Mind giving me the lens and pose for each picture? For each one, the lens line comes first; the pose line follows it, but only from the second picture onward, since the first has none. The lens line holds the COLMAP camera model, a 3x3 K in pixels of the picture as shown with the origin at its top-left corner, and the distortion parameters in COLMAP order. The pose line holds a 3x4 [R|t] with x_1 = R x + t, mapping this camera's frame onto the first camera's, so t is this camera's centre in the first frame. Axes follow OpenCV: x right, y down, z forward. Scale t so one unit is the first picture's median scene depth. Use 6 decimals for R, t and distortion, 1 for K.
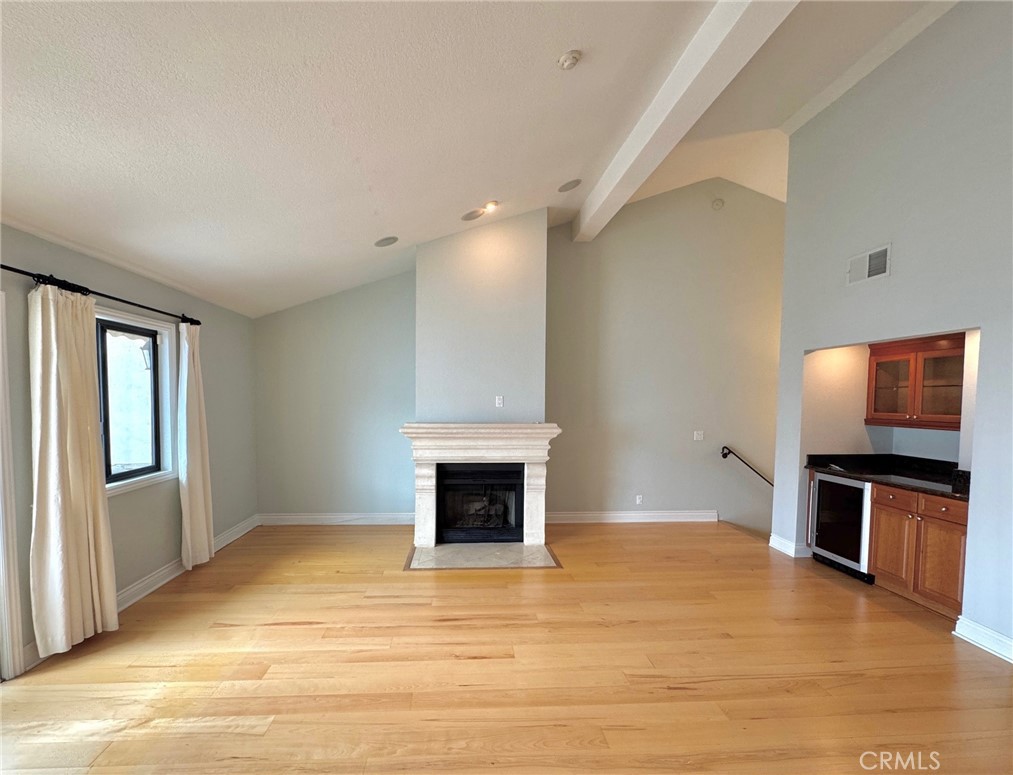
lens RADIAL K [[450.5, 0, 488.7], [0, 450.5, 422.4], [0, 0, 1]] dist [-0.007791, 0.000457]
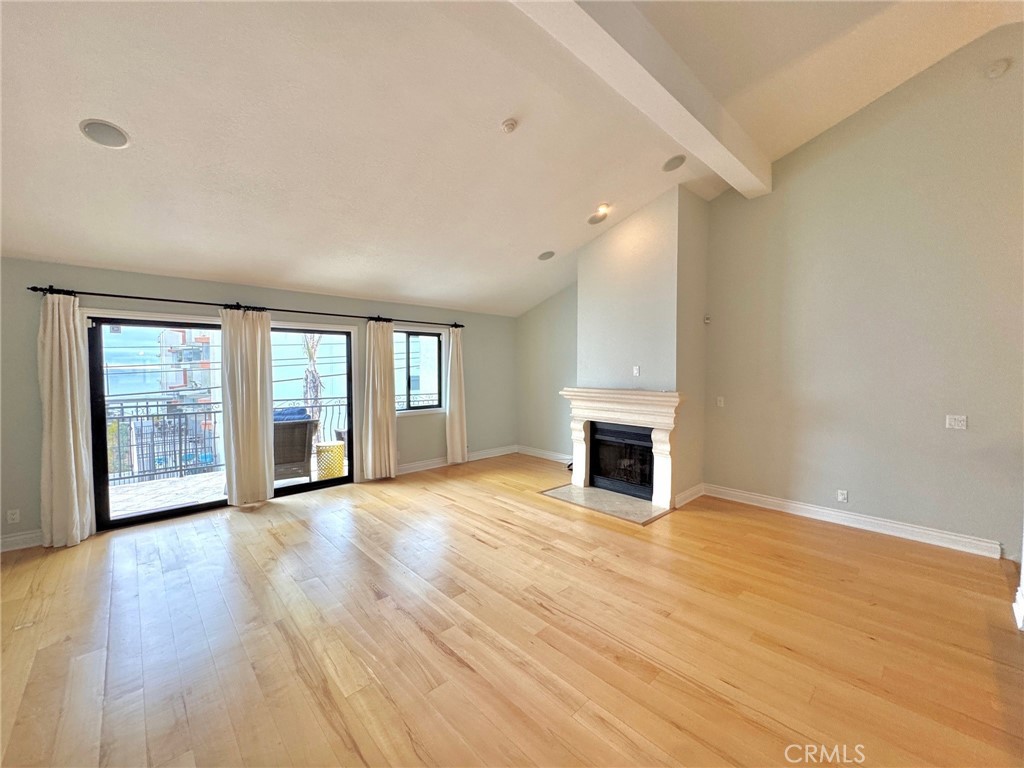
lens RADIAL K [[407.5, 0, 515.7], [0, 407.5, 385.2], [0, 0, 1]] dist [-0.004705, -0.000761]
pose [[0.644877, 0.026141, -0.763839, 0.641553], [-0.041615, 0.999133, -0.000940, 0.002013], [0.763152, 0.032393, 0.645406, 0.119362]]
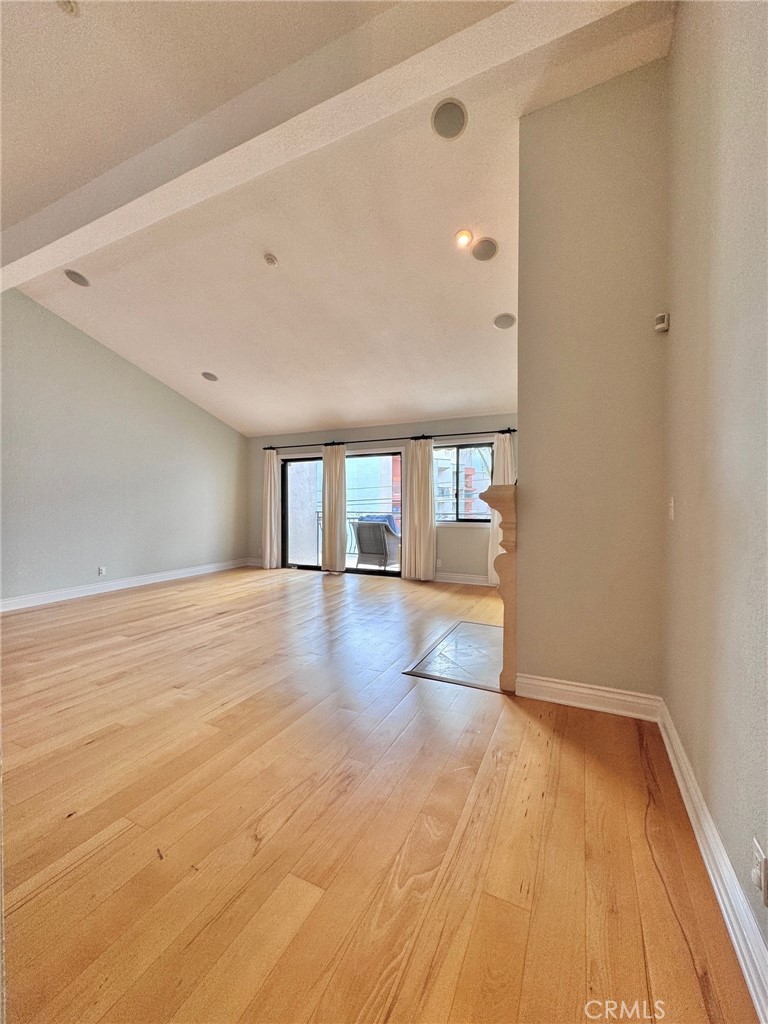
lens RADIAL K [[407.5, 0, 379.7], [0, 407.5, 513.5], [0, 0, 1]] dist [-0.004705, -0.000761]
pose [[-0.492935, 0.000416, -0.870066, 0.703227], [-0.062190, 0.997425, 0.035711, 0.035179], [0.867841, 0.071712, -0.491640, 1.172995]]
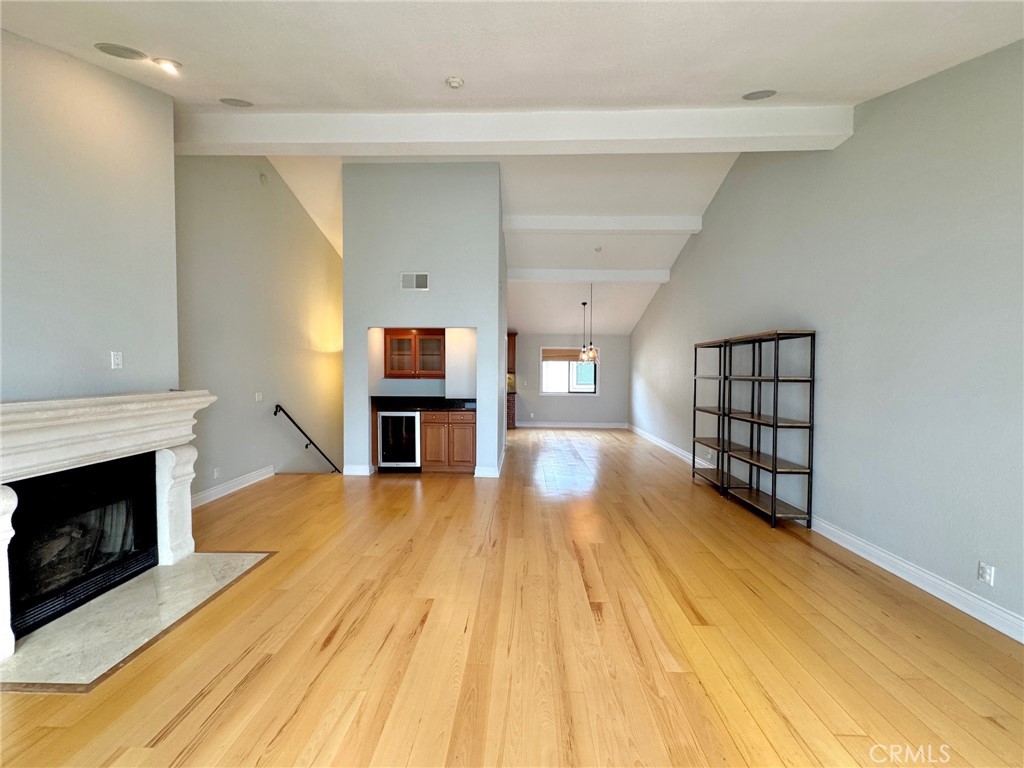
lens RADIAL K [[407.5, 0, 514.1], [0, 407.5, 386.5], [0, 0, 1]] dist [-0.004705, -0.000761]
pose [[0.091894, -0.048375, 0.994593, -0.516890], [0.049473, 0.997808, 0.043960, -0.007650], [-0.994539, 0.045166, 0.094086, 0.417517]]
